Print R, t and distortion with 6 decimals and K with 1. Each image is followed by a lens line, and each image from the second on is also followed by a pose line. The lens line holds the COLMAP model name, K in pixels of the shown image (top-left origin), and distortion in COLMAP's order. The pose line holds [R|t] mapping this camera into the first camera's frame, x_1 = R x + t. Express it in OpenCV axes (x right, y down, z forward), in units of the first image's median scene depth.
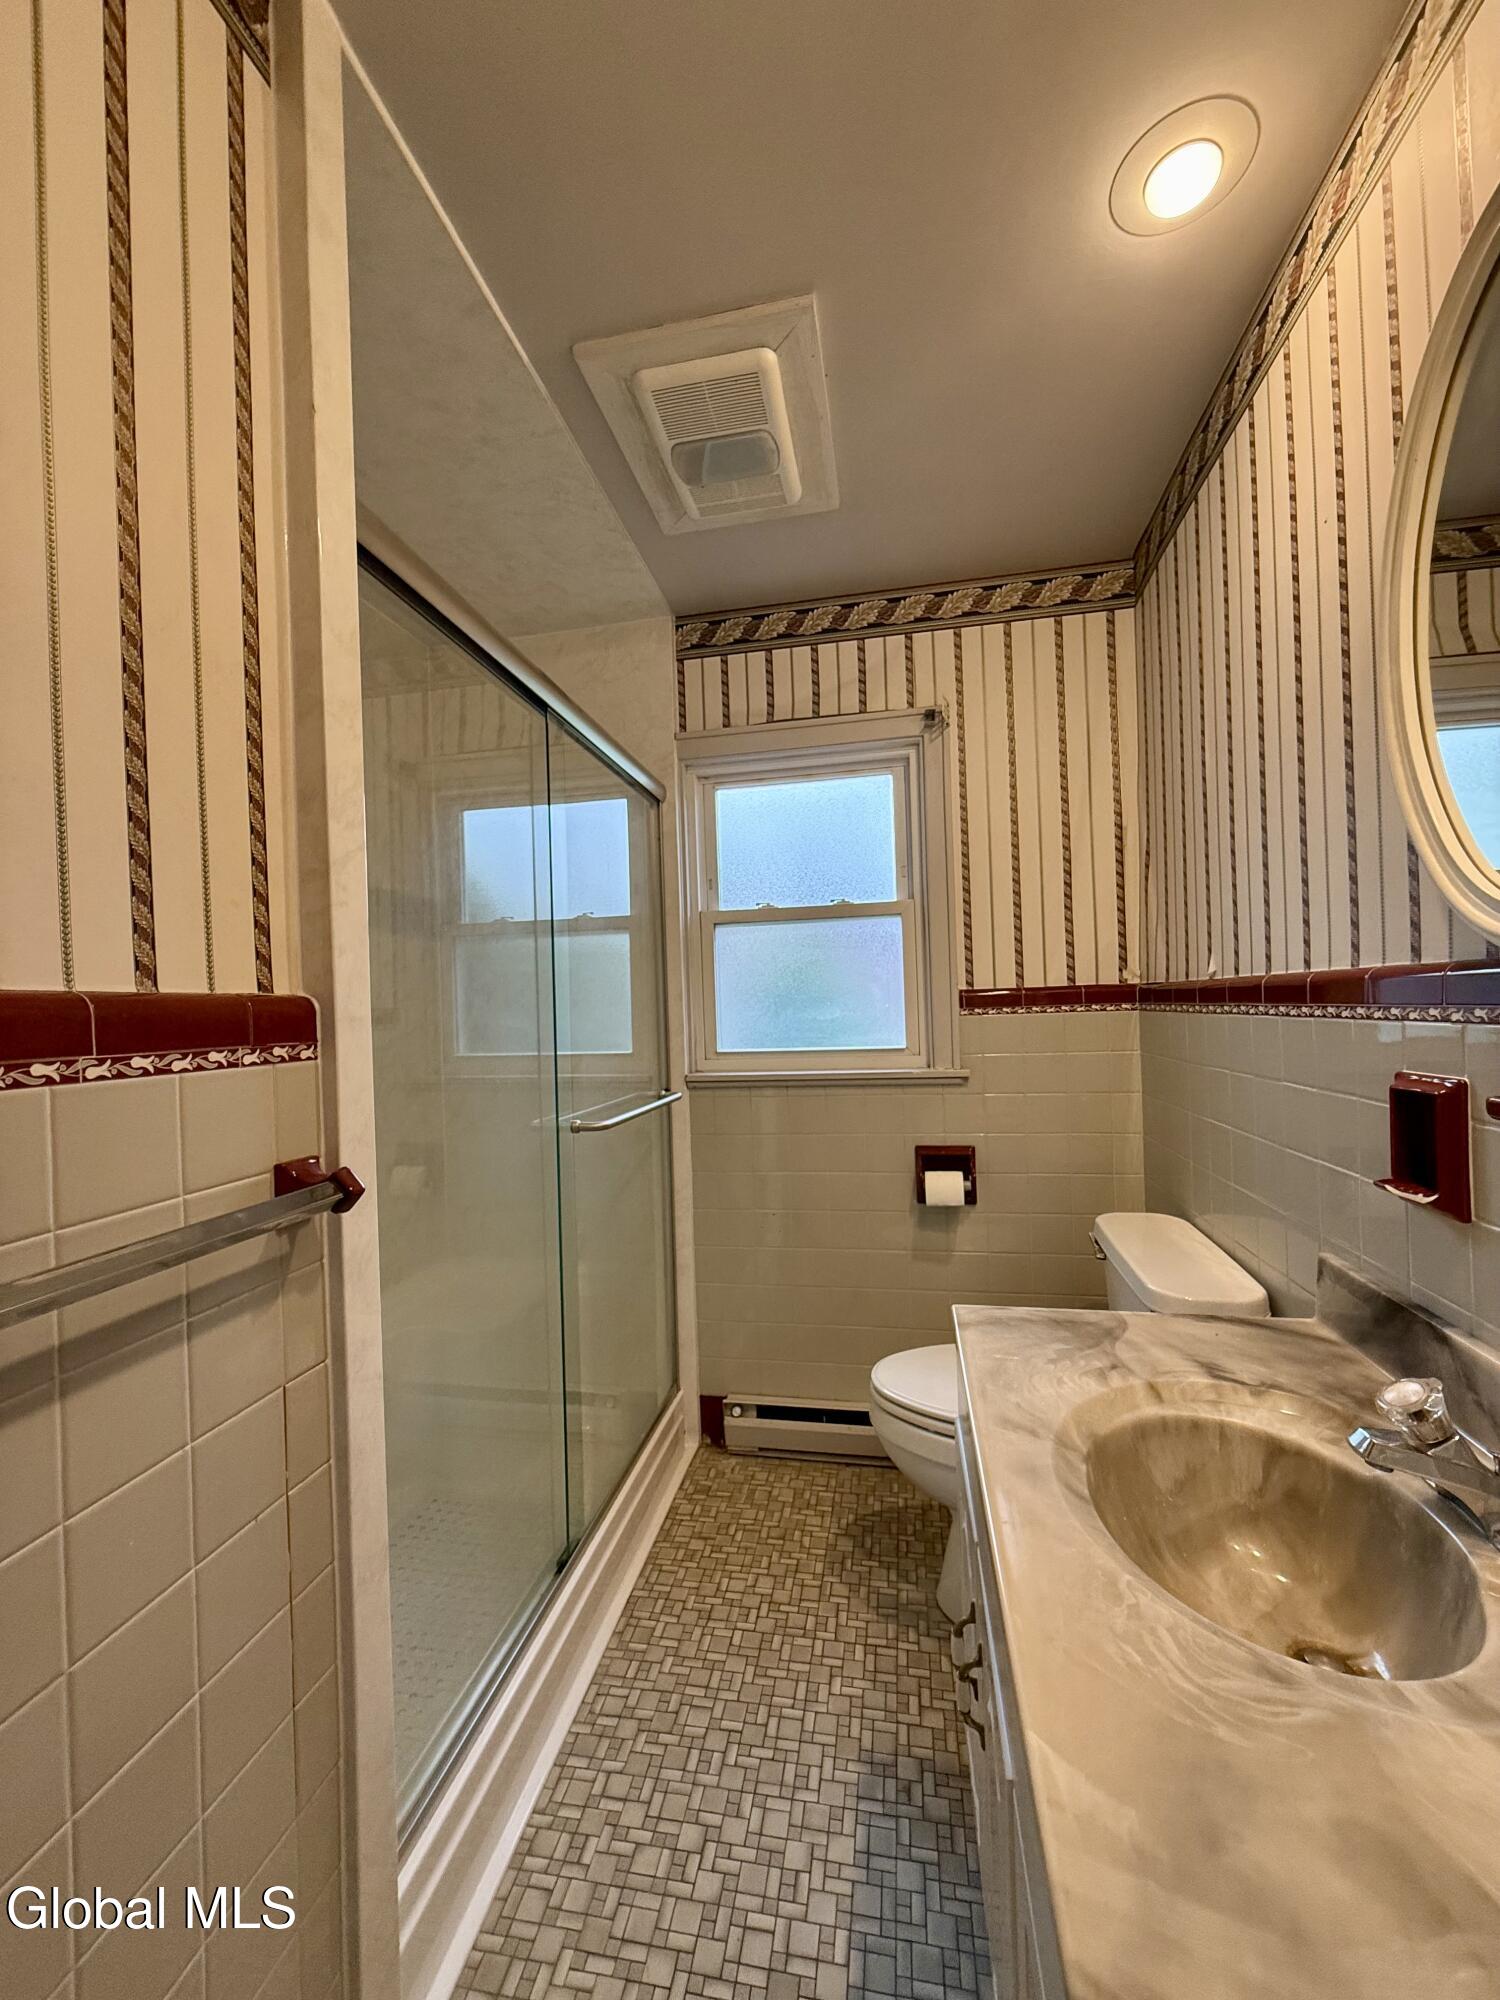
lens RADIAL K [[795.5, 0, 750.0], [0, 795.5, 1003.6], [0, 0, 1]] dist [-0.001442, 0.000351]
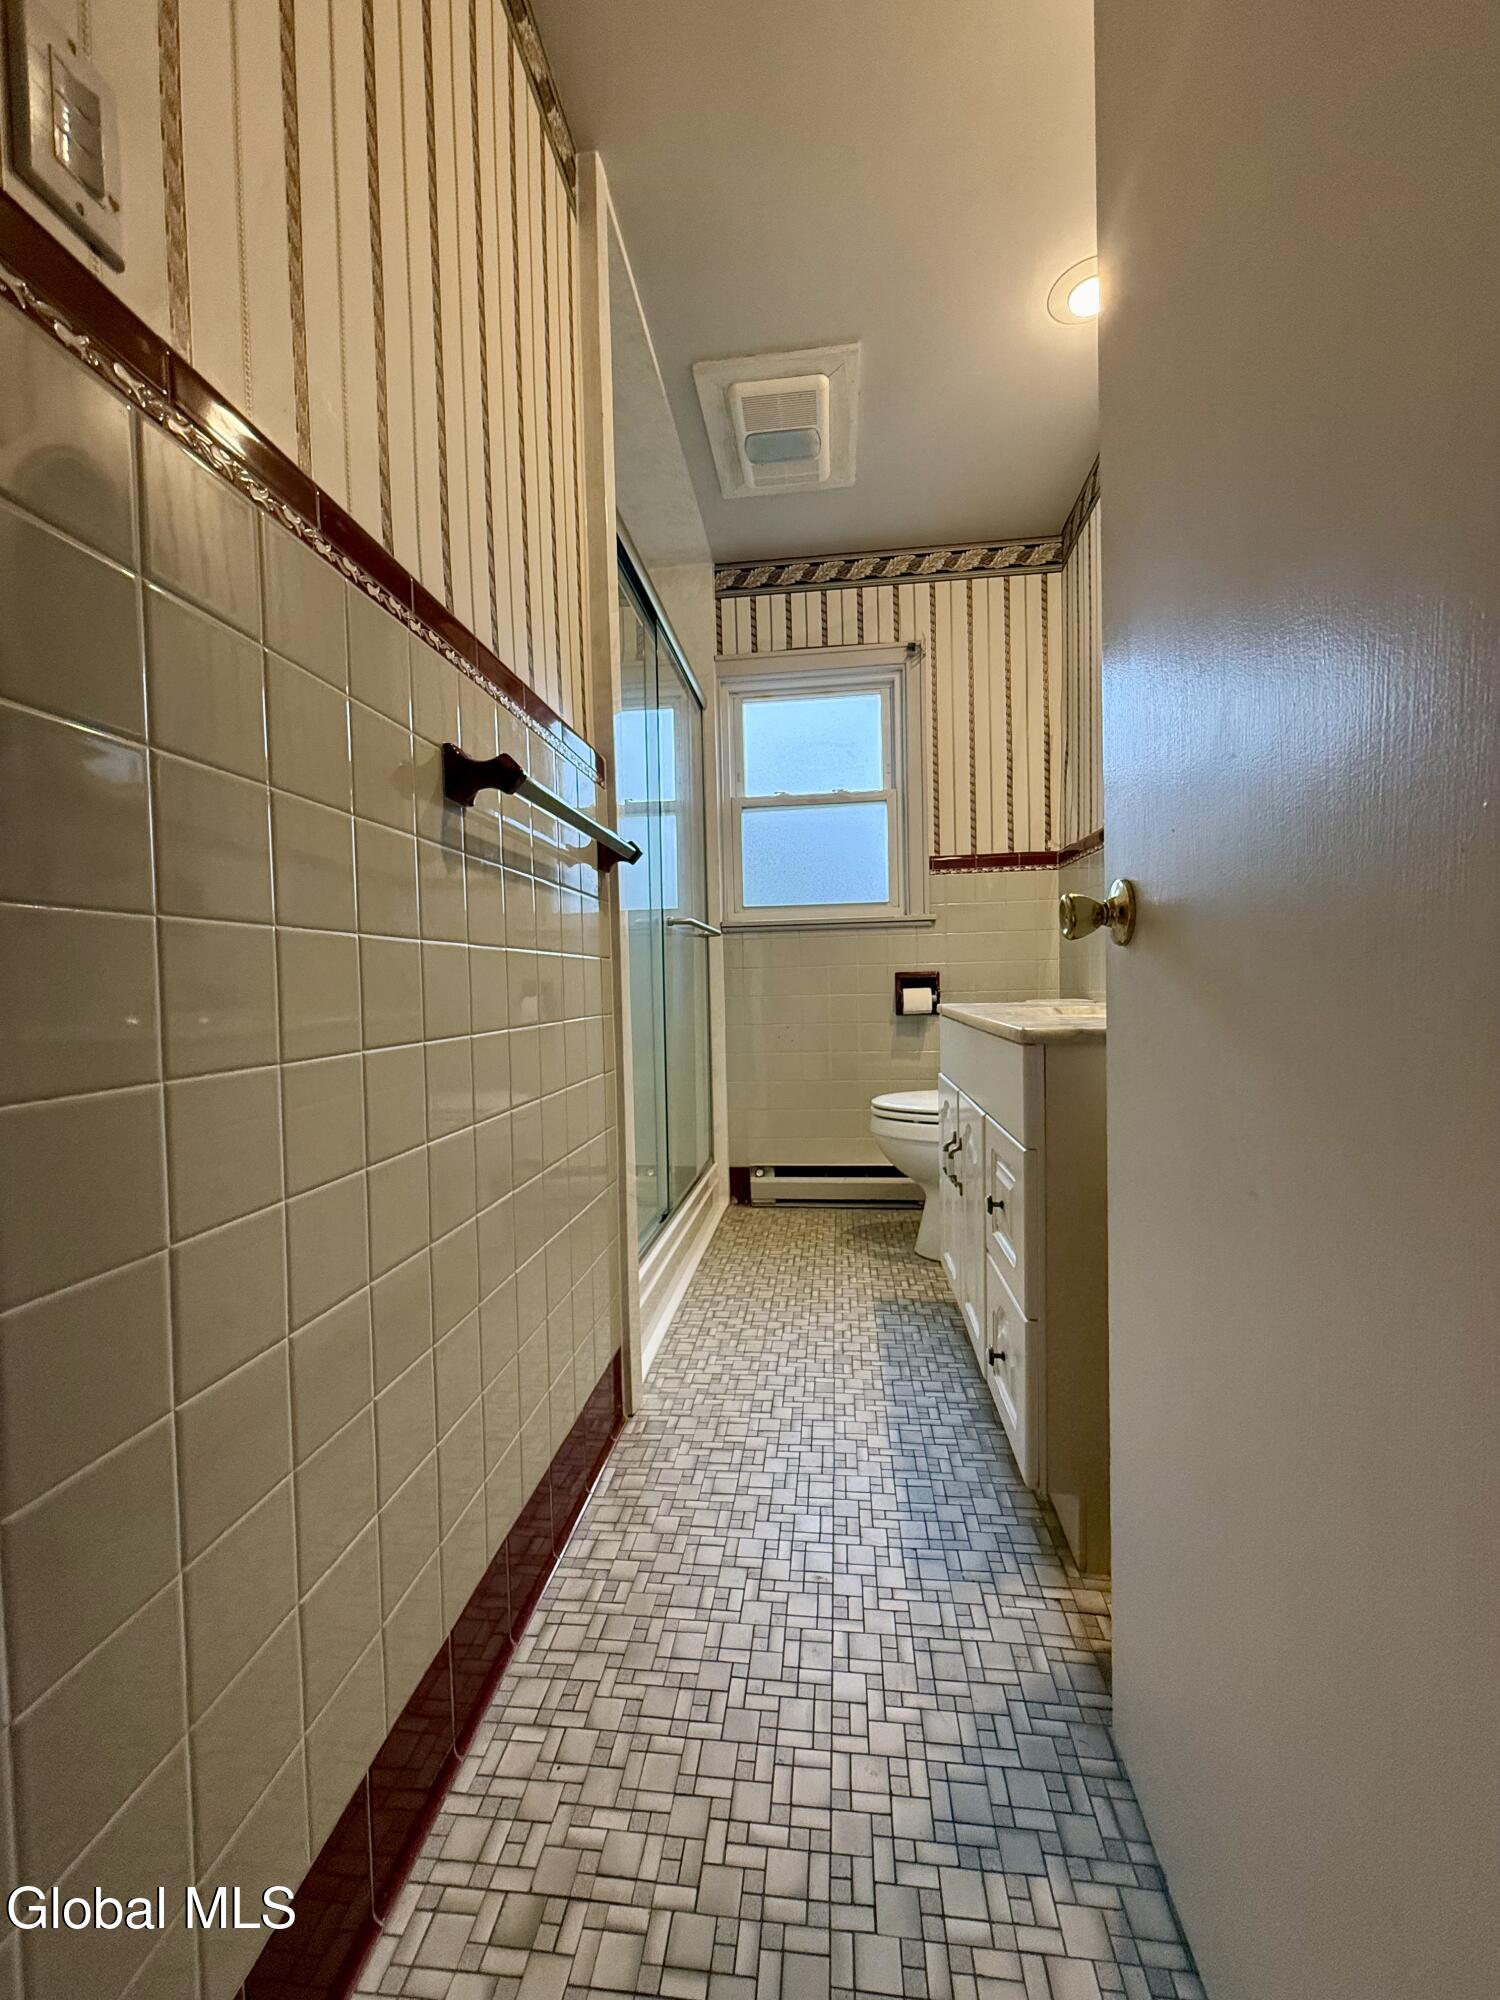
lens RADIAL K [[795.5, 0, 747.8], [0, 795.5, 1004.4], [0, 0, 1]] dist [-0.001442, 0.000351]
pose [[0.997170, 0.007399, 0.074808, -0.144196], [-0.009617, 0.999523, 0.029332, 0.201457], [-0.074556, -0.029969, 0.996766, -0.329121]]
